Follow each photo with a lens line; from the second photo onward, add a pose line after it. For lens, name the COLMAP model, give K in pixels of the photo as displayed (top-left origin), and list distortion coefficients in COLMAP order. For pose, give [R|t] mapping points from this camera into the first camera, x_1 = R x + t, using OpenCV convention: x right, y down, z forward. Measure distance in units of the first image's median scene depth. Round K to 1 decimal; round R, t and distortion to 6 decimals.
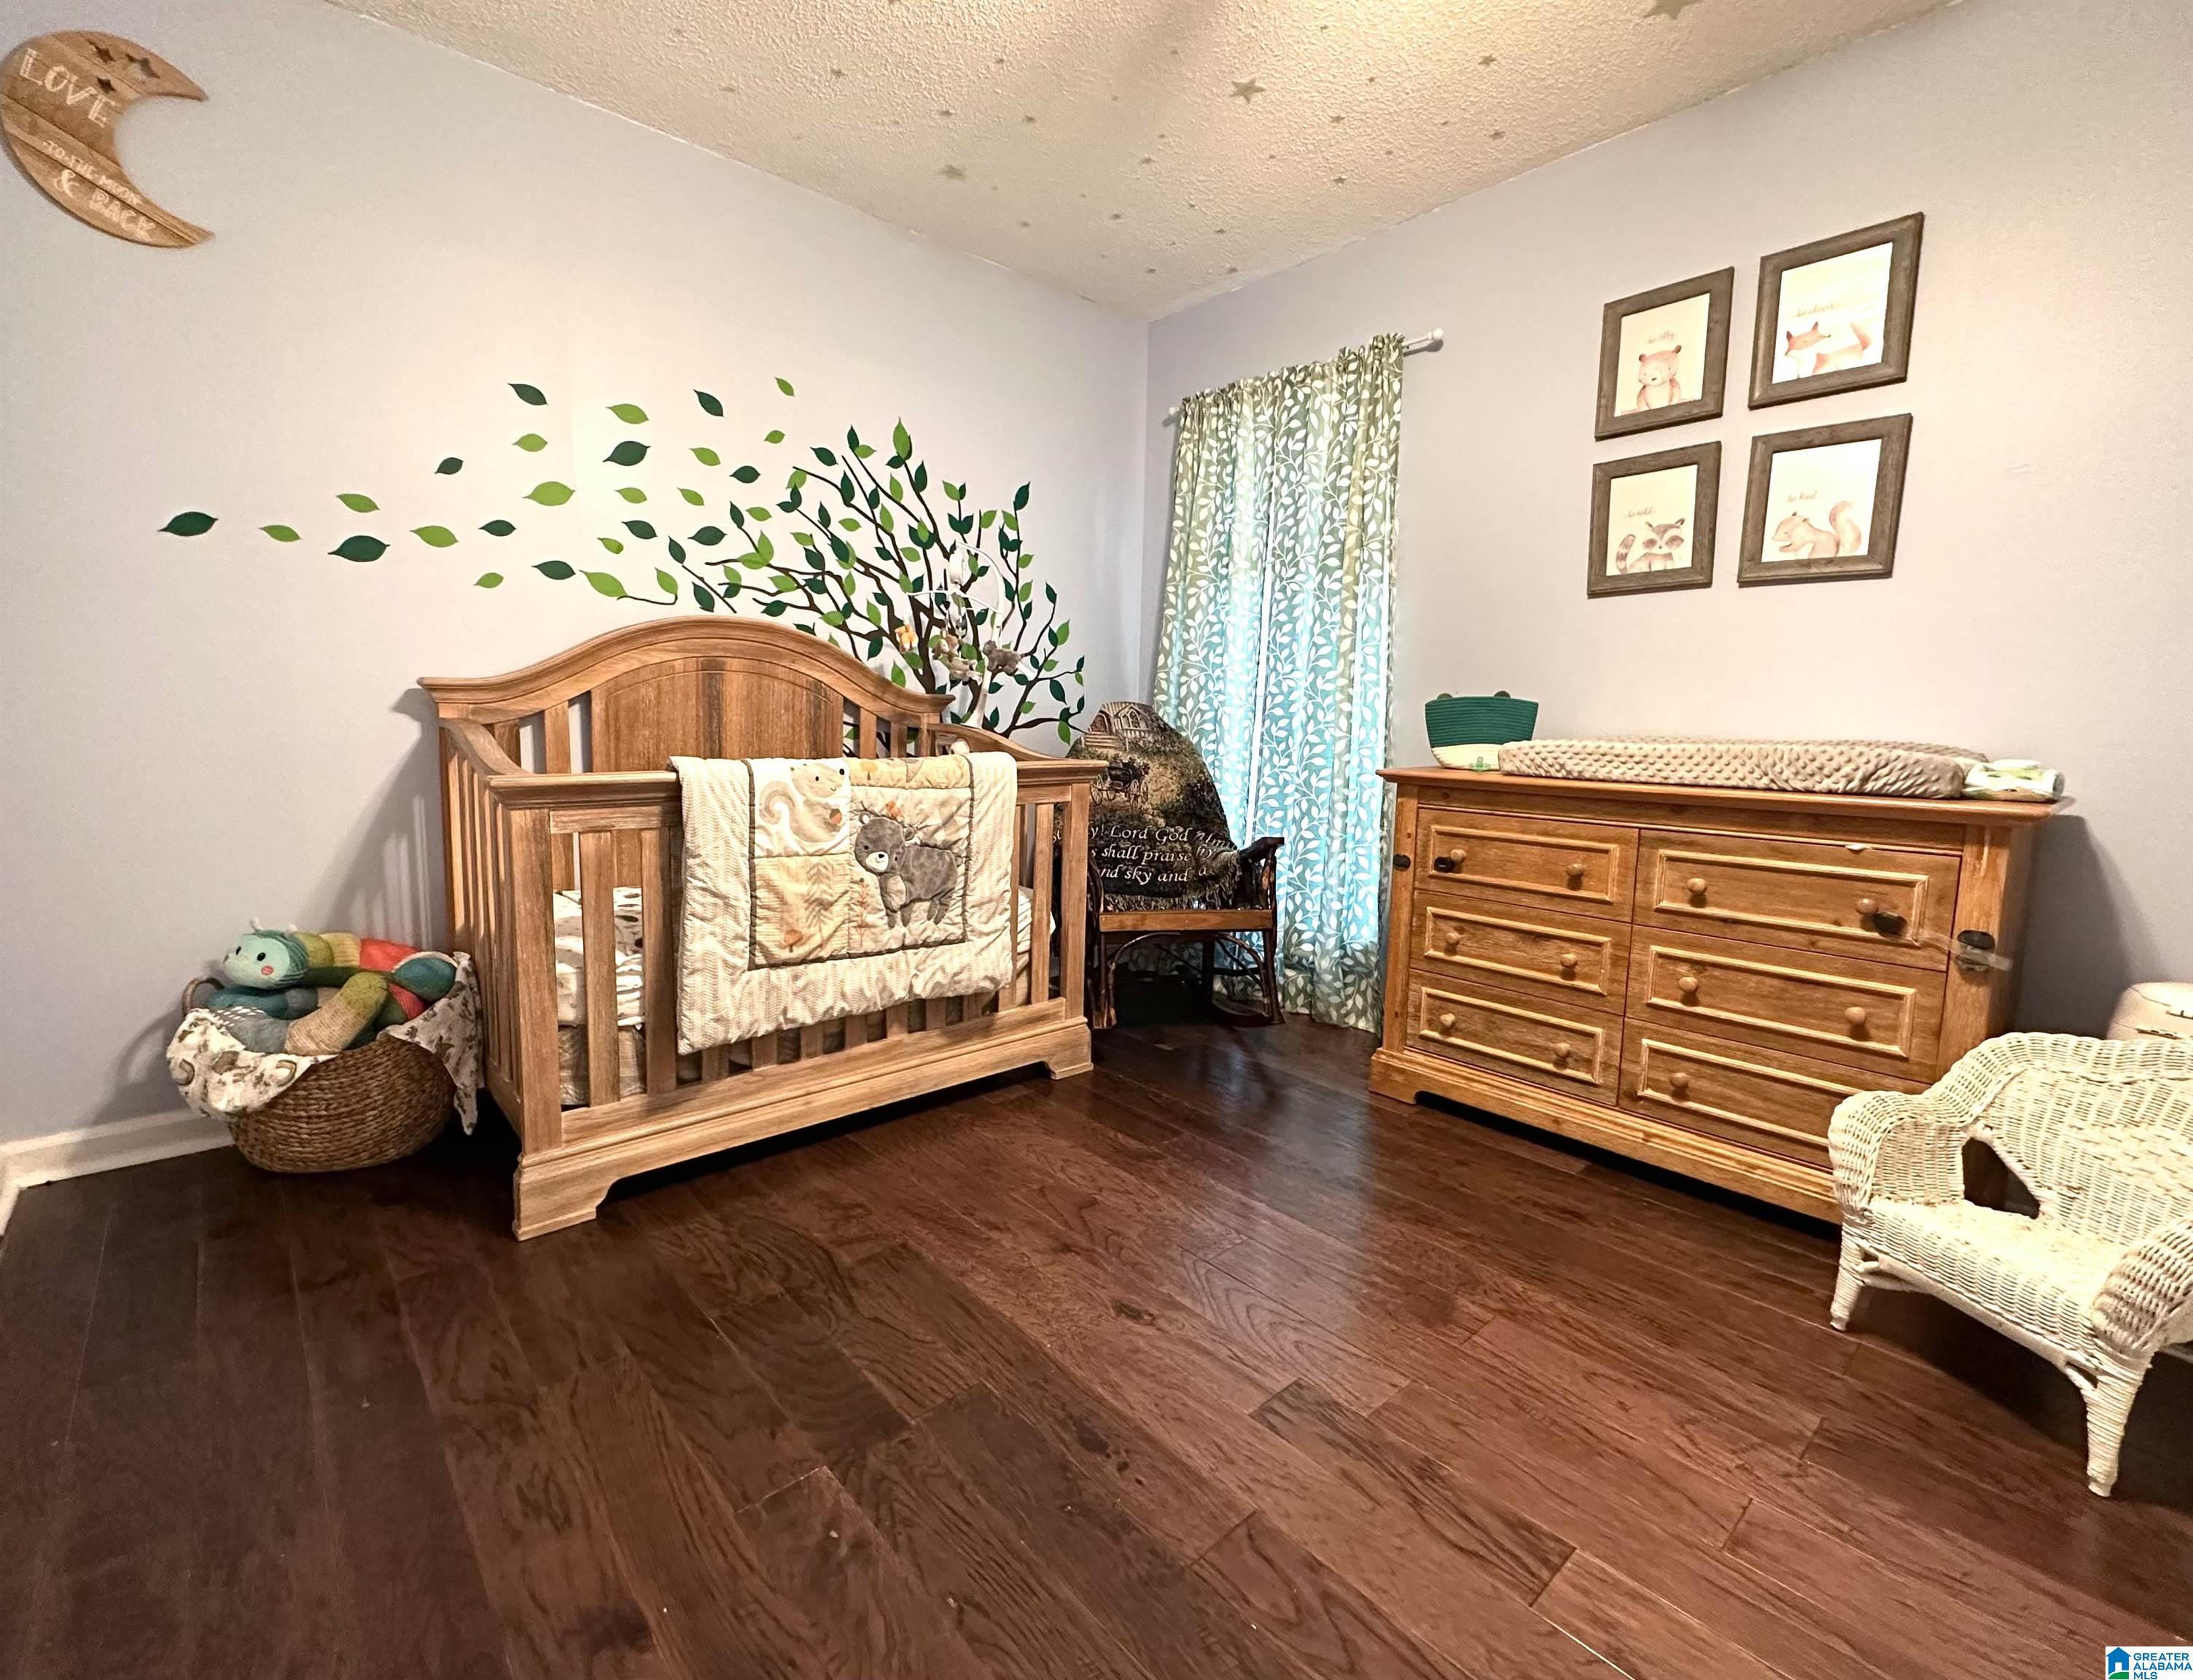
lens RADIAL K [[997.1, 0, 1079.7], [0, 997.1, 835.1], [0, 0, 1]] dist [-0.001676, -0.000315]
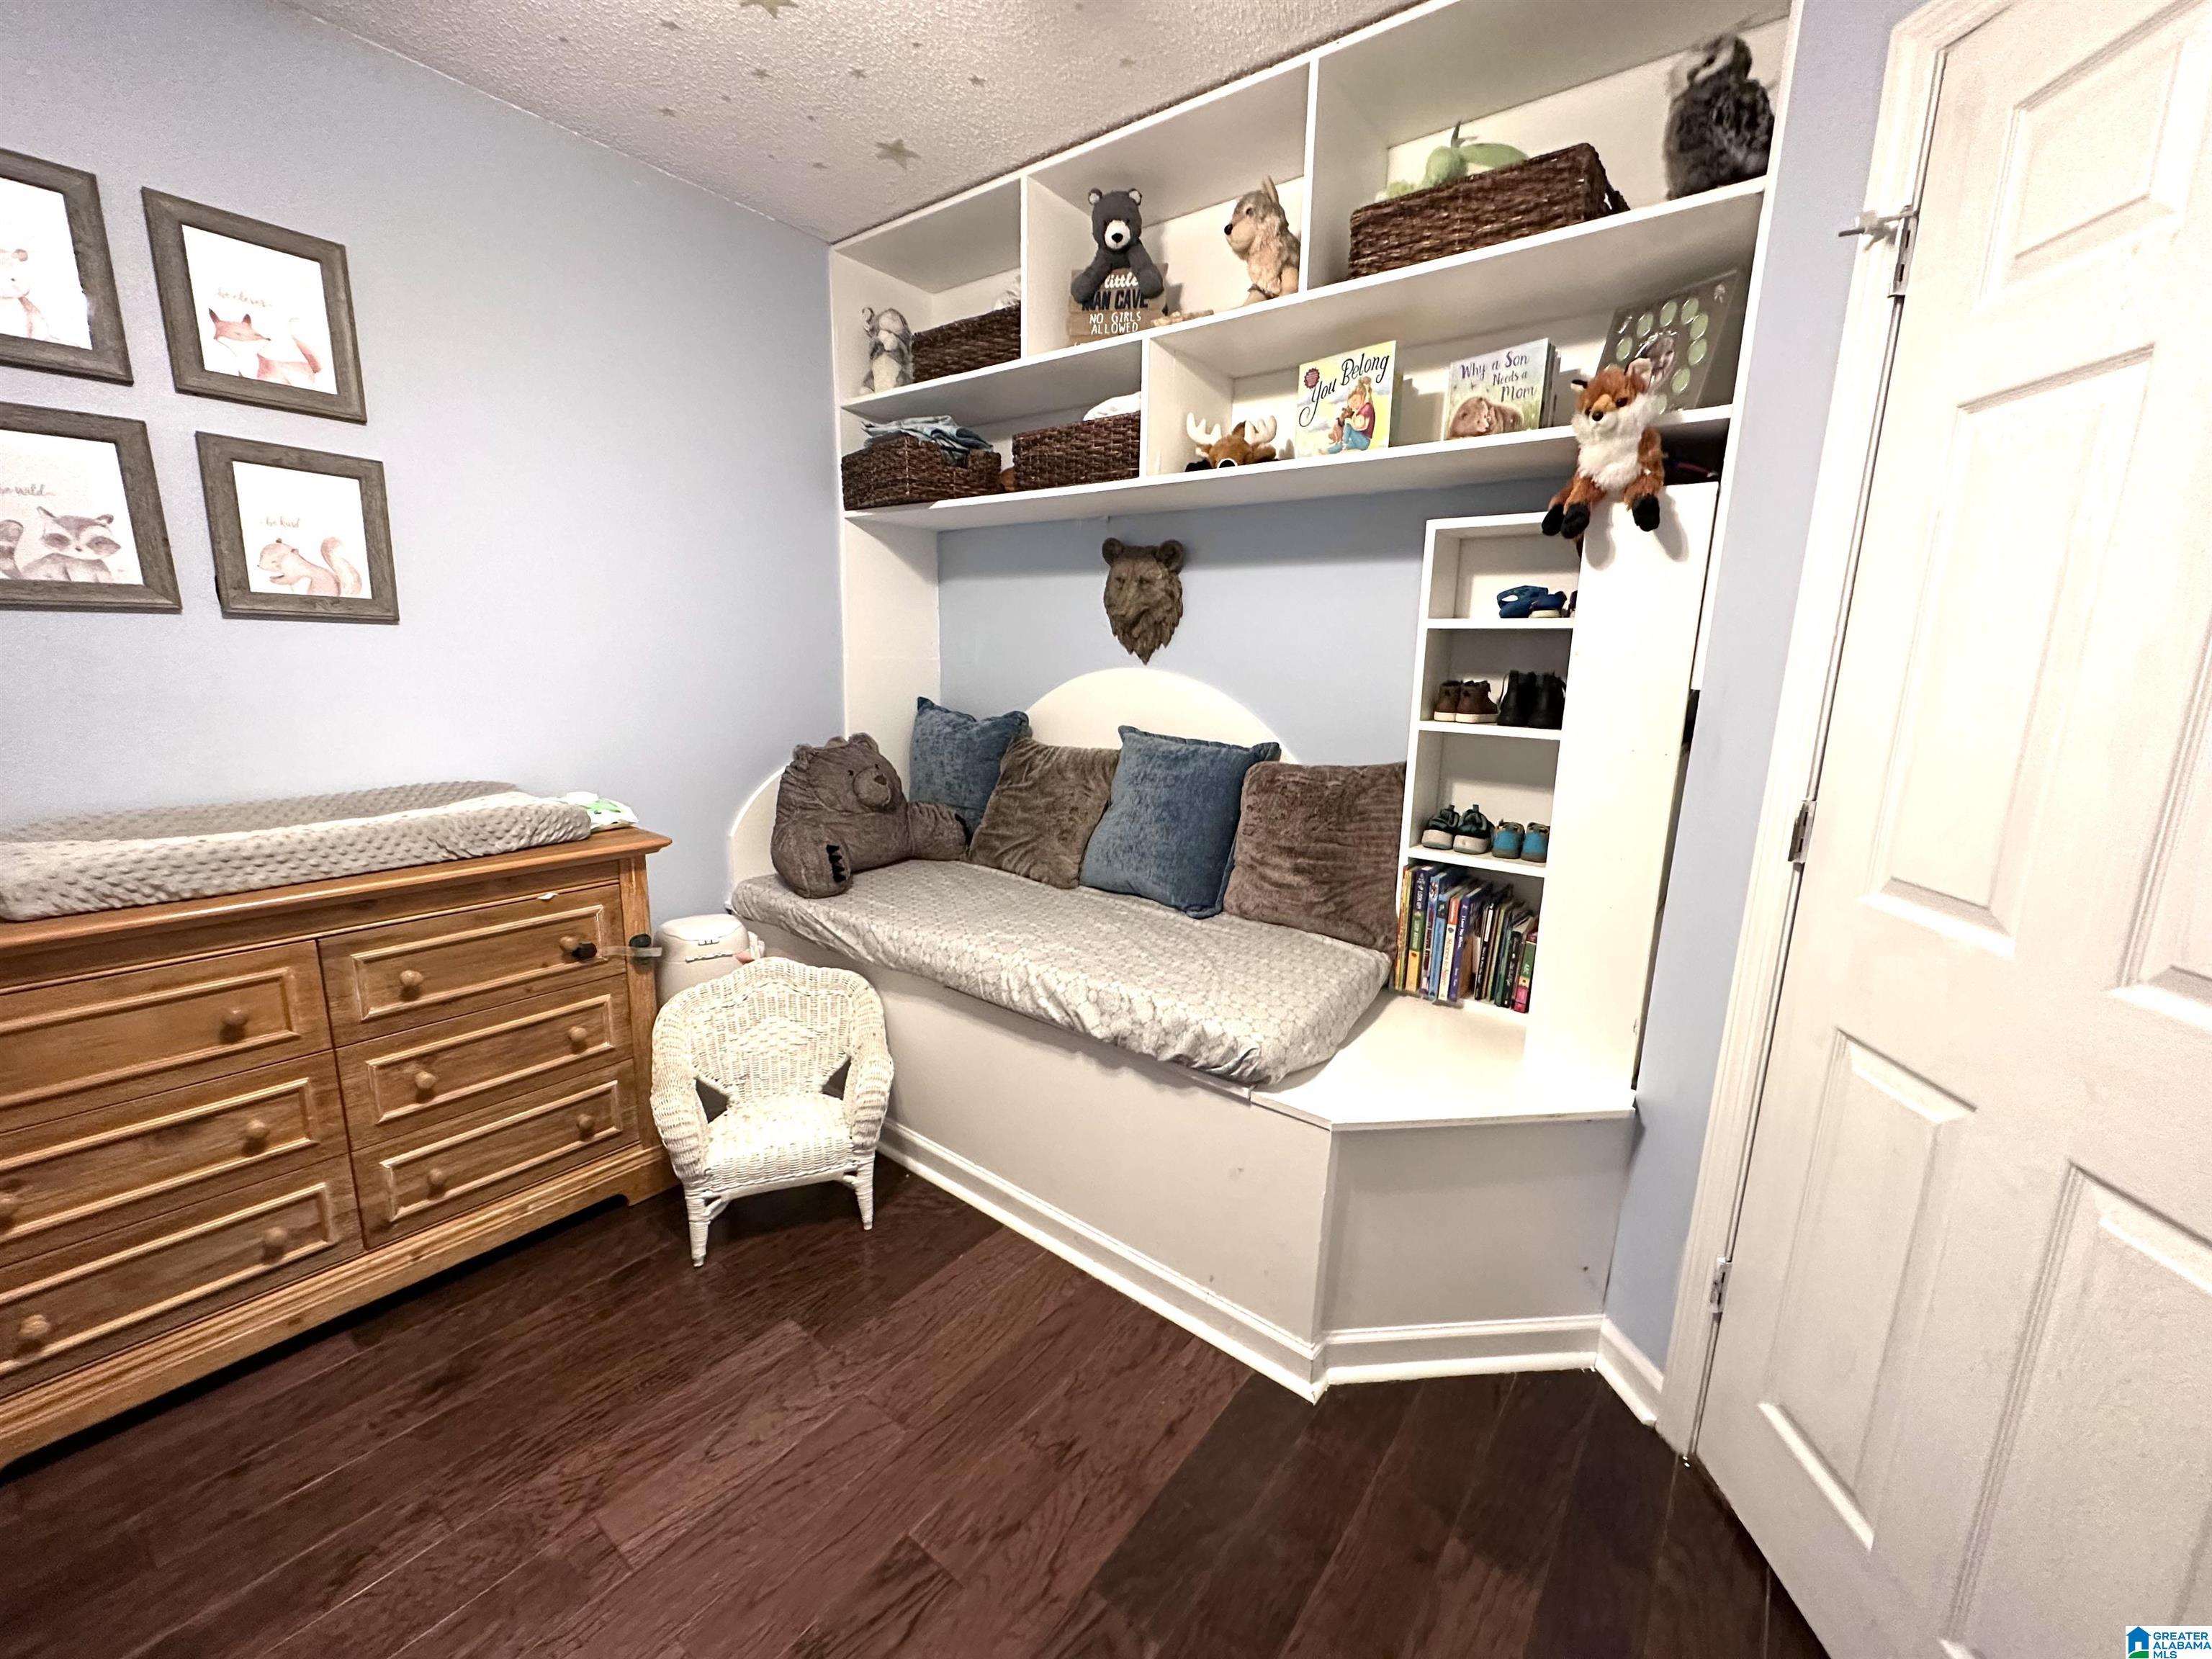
lens RADIAL K [[885.1, 0, 1088.5], [0, 885.1, 836.9], [0, 0, 1]] dist [0.002902, -0.000334]
pose [[-0.174795, -0.223636, 0.958871, -0.225417], [0.085541, 0.966732, 0.241063, -0.205528], [-0.980882, 0.124159, -0.149850, 0.467774]]
